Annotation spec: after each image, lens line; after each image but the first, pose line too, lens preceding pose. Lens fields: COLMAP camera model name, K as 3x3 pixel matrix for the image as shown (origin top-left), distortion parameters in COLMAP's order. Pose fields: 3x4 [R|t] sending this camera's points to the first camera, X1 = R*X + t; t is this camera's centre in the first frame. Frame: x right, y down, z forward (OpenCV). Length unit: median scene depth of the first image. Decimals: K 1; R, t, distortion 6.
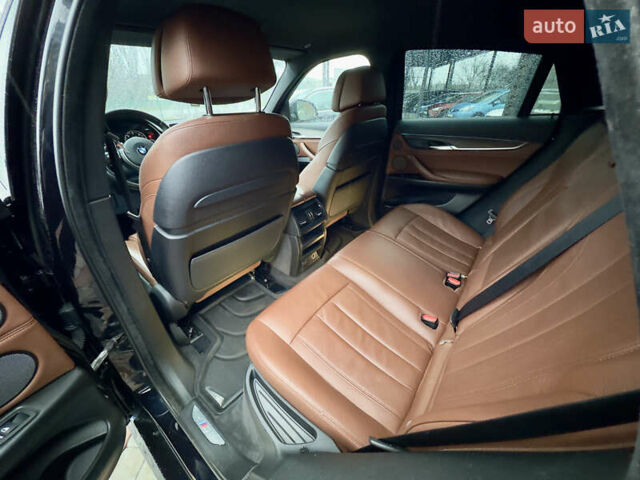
lens RADIAL K [[256.1, 0, 320.0], [0, 256.1, 240.0], [0, 0, 1]] dist [-0.000132, -0.000055]
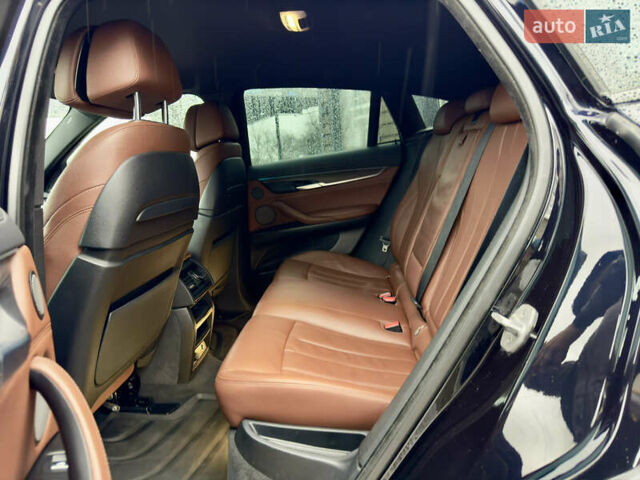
lens RADIAL K [[438.0, 0, 320.0], [0, 438.0, 240.0], [0, 0, 1]] dist [0.081952, -0.001642]
pose [[0.831858, -0.167731, 0.529035, -0.352882], [0.344936, 0.903020, -0.256076, 0.223598], [-0.434777, 0.395502, 0.809041, -0.165370]]
